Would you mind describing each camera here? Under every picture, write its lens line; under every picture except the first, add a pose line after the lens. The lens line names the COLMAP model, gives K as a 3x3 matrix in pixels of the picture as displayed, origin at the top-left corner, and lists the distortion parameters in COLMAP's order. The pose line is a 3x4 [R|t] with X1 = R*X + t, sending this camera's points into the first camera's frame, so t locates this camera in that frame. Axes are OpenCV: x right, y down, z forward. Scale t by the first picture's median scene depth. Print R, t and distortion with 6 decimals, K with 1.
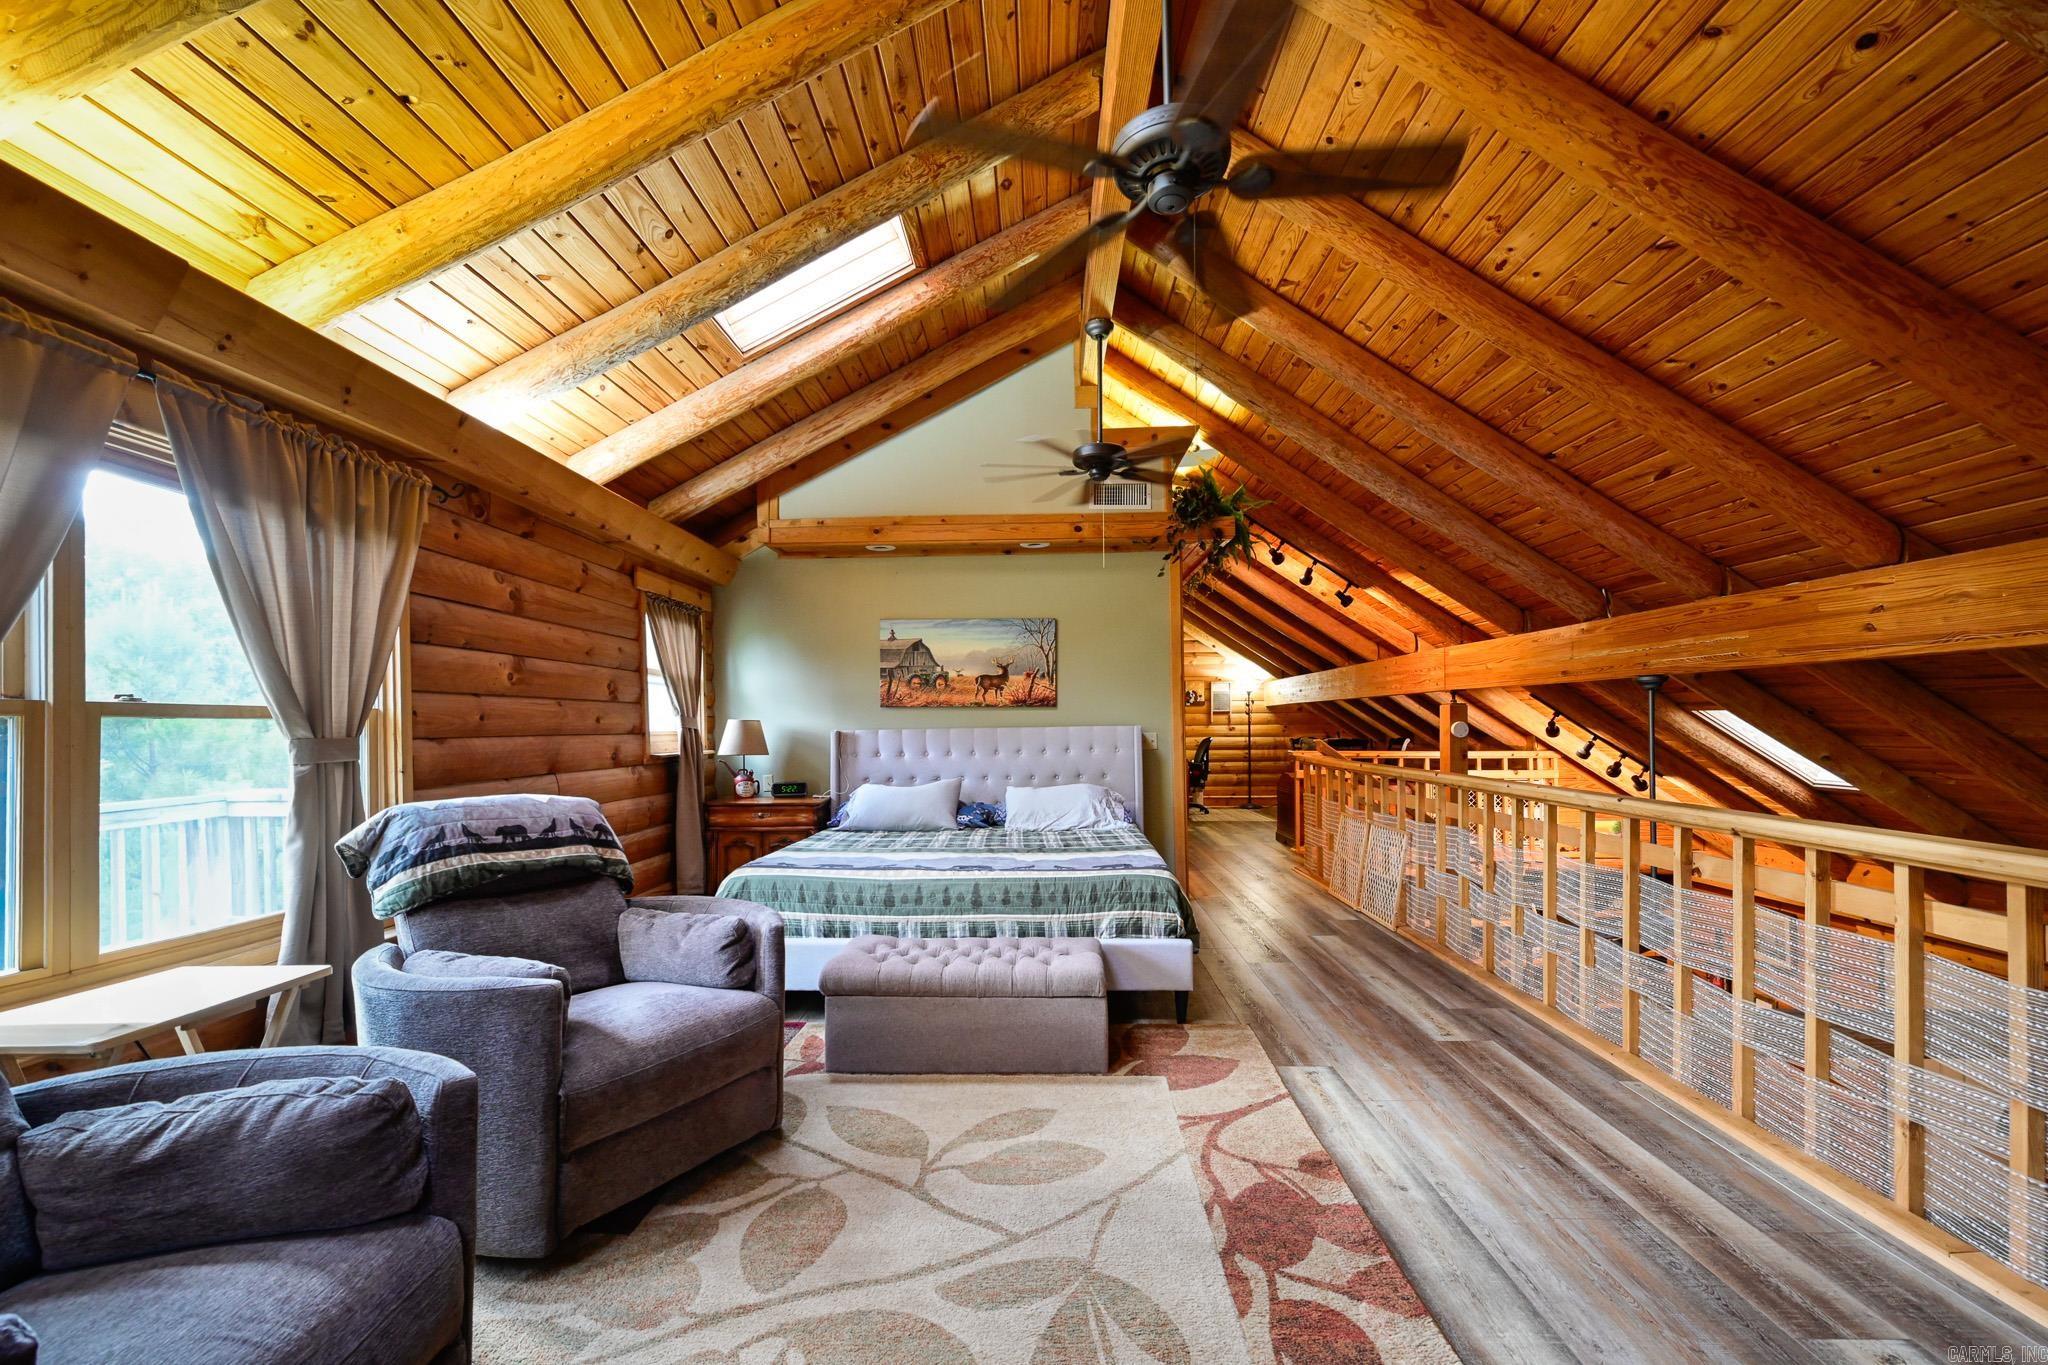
lens RADIAL K [[824.1, 0, 1021.1], [0, 824.1, 717.8], [0, 0, 1]] dist [0.003638, 0.000028]
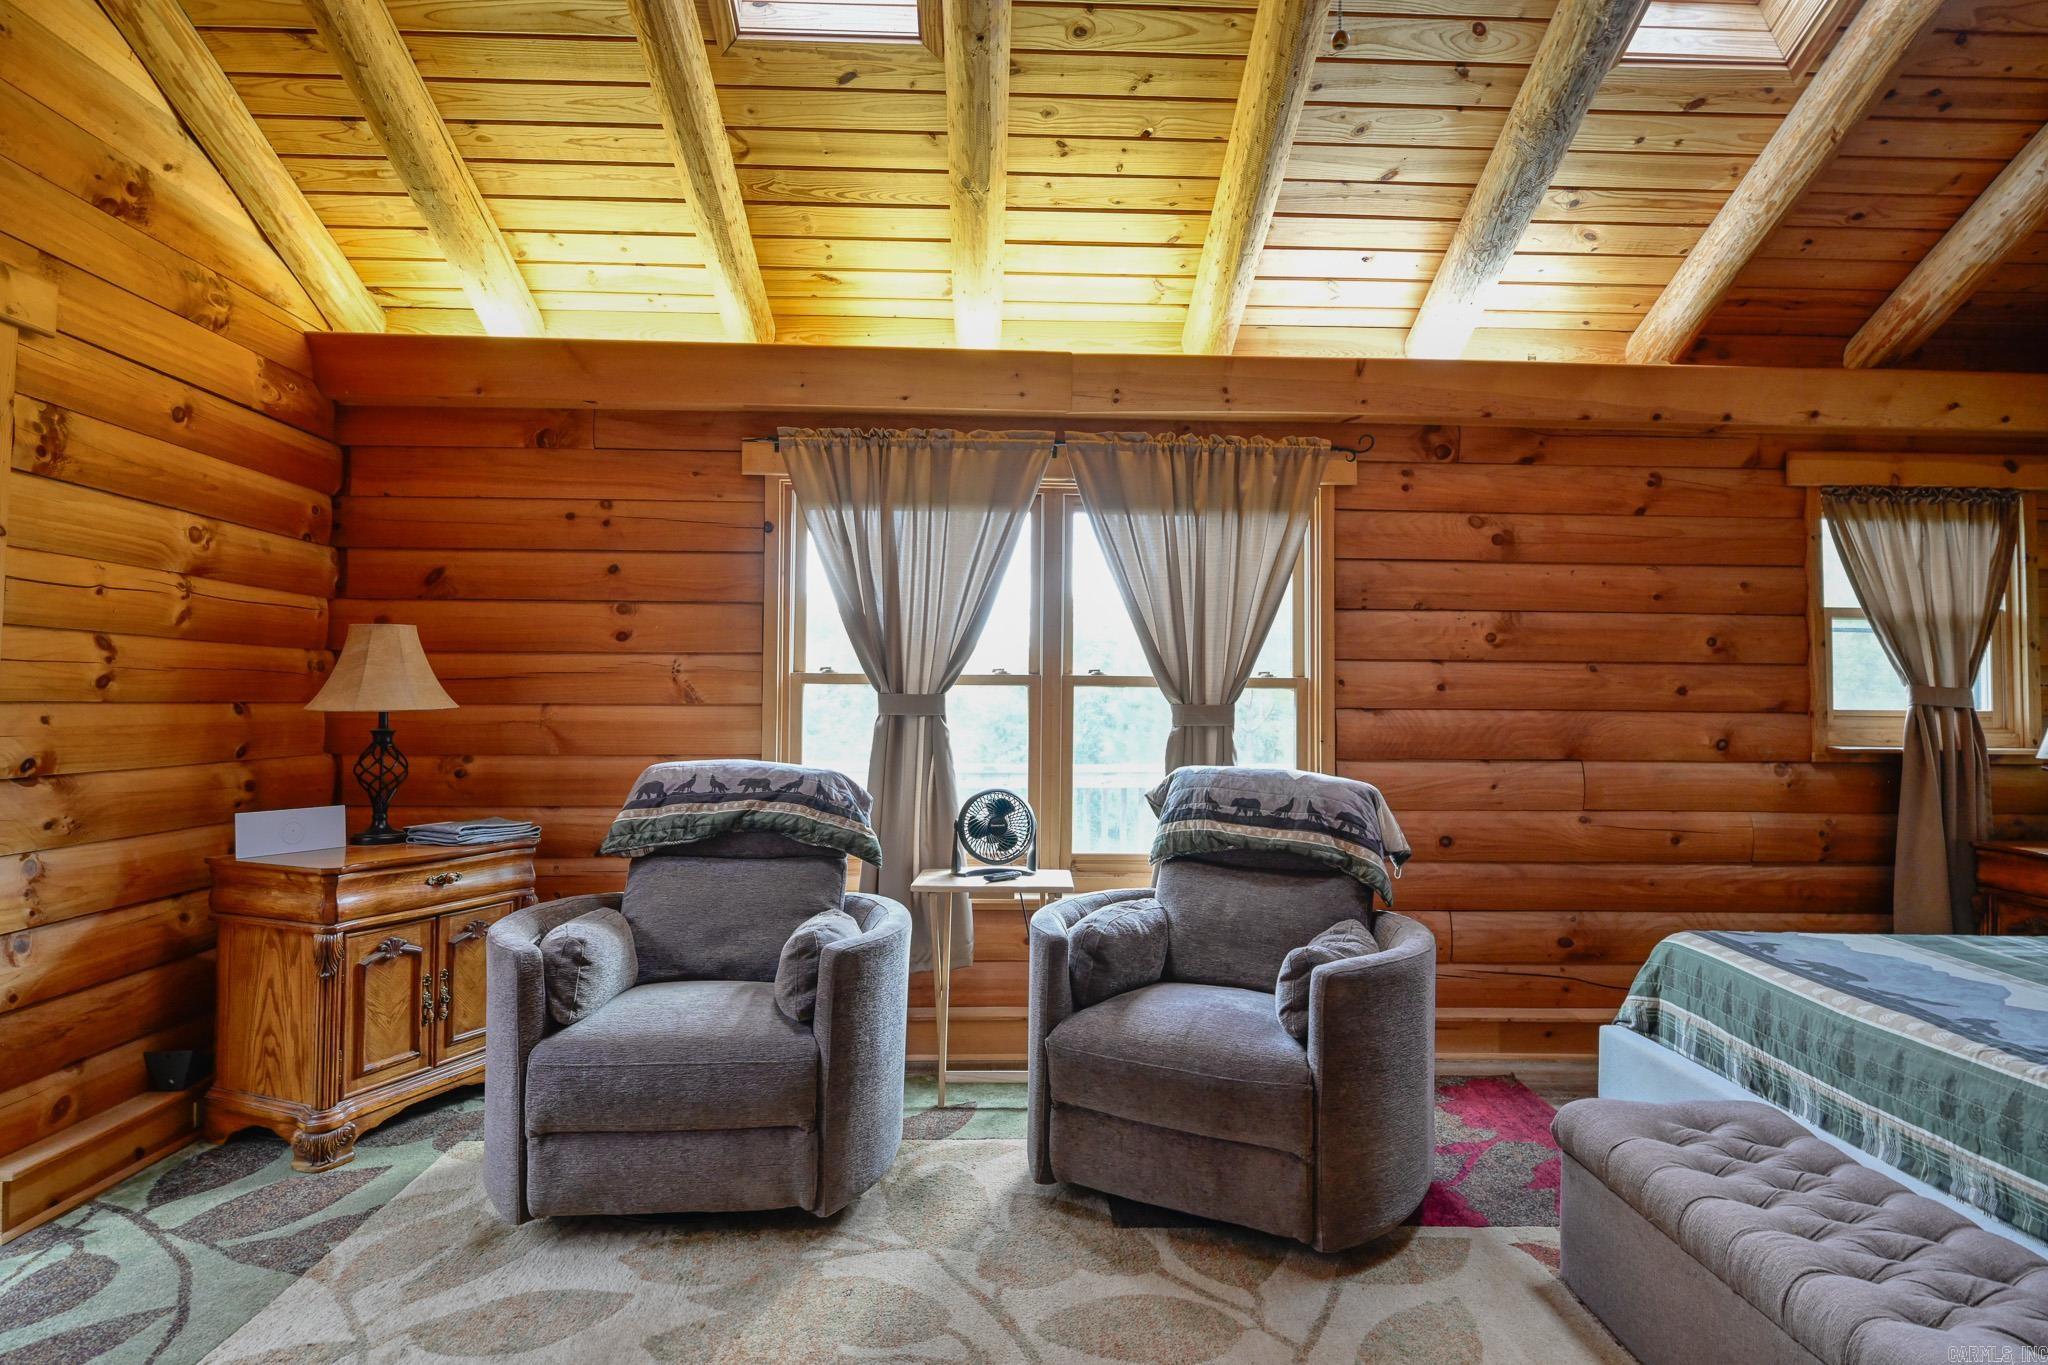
lens RADIAL K [[1045.9, 0, 990.6], [0, 1045.9, 680.3], [0, 0, 1]] dist [-0.010376, 0.000843]
pose [[0.058035, -0.009911, -0.998265, 0.444152], [-0.001831, 0.999948, -0.010035, 0.004785], [0.998313, 0.002411, 0.058014, 0.485836]]
